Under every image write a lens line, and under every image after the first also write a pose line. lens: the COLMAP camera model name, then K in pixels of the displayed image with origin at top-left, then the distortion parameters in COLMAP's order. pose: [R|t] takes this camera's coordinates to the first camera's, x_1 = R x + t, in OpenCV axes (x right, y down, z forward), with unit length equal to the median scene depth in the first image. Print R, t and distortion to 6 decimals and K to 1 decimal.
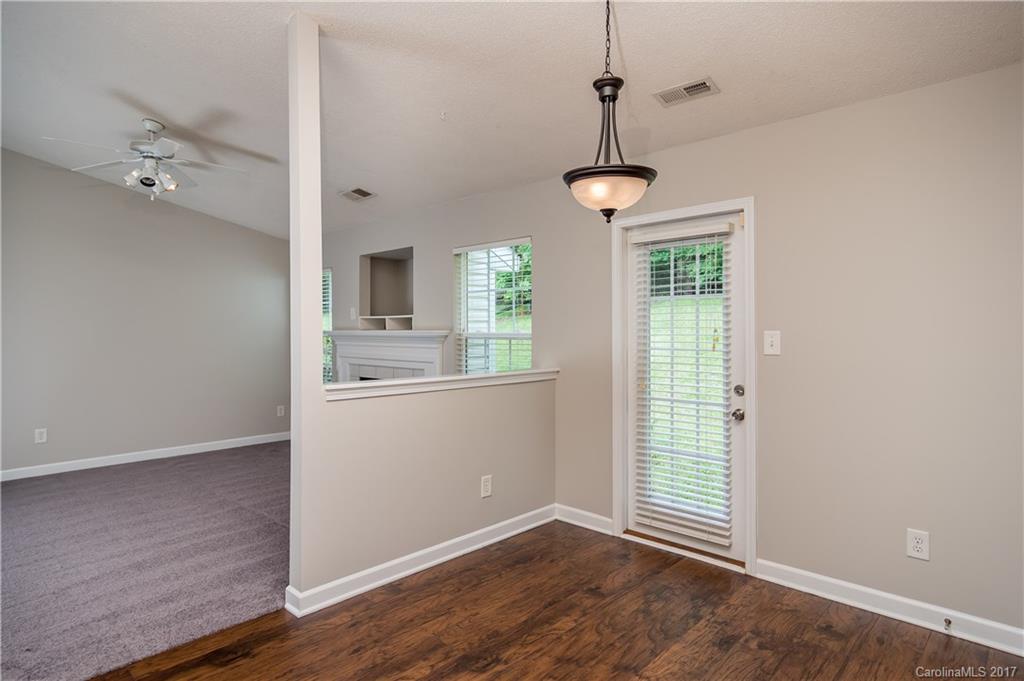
lens RADIAL K [[554.5, 0, 513.9], [0, 554.5, 333.2], [0, 0, 1]] dist [-0.002583, 0.001220]
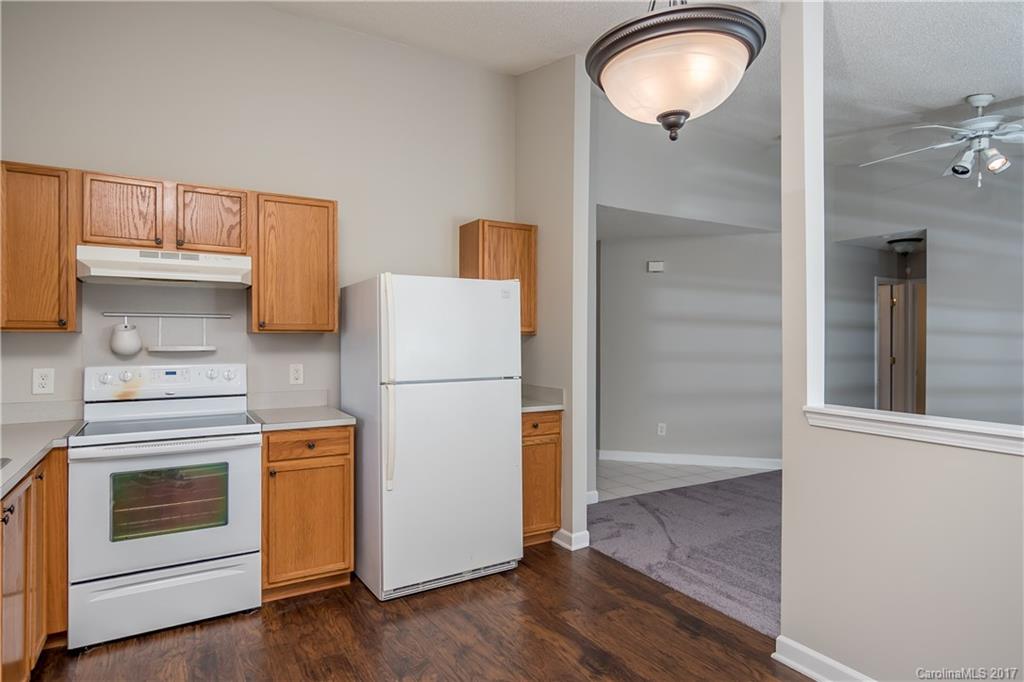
lens RADIAL K [[554.5, 0, 509.8], [0, 554.5, 341.0], [0, 0, 1]] dist [-0.002583, 0.001220]
pose [[-0.266027, 0.004289, -0.963956, 0.678971], [-0.006824, 0.999957, 0.006332, -0.012396], [0.963941, 0.008262, -0.265986, 0.922022]]
